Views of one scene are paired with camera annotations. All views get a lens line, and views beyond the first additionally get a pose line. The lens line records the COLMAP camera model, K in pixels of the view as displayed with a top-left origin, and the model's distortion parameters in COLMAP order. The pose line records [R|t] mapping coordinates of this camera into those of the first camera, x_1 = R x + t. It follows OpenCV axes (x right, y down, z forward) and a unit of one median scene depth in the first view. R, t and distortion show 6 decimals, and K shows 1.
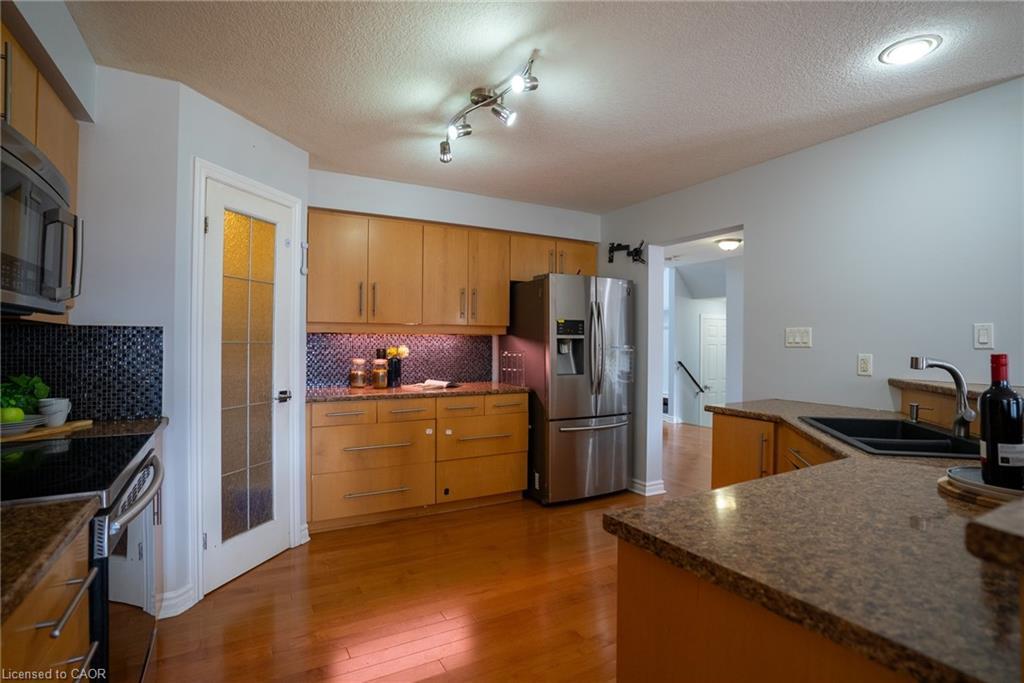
lens RADIAL K [[508.7, 0, 511.3], [0, 508.7, 339.4], [0, 0, 1]] dist [-0.073652, 0.032477]
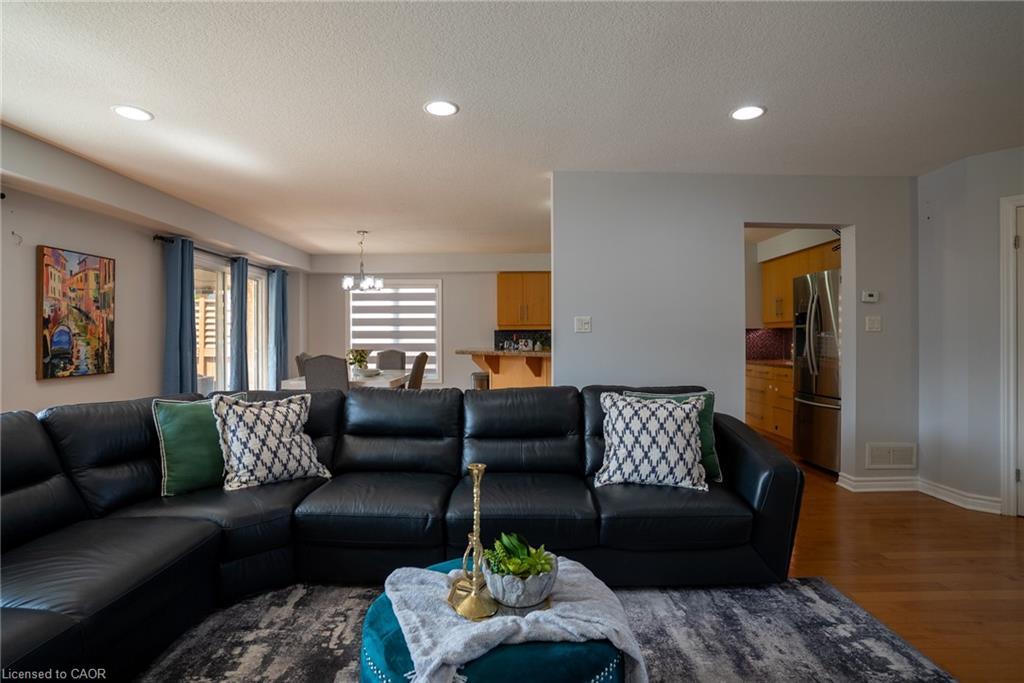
lens RADIAL K [[501.9, 0, 507.1], [0, 501.9, 338.7], [0, 0, 1]] dist [-0.089388, 0.040905]
pose [[-0.497231, -0.005092, -0.867603, 1.507615], [0.002500, 0.999970, -0.007301, 0.031759], [0.867615, -0.005799, -0.497203, 0.965677]]
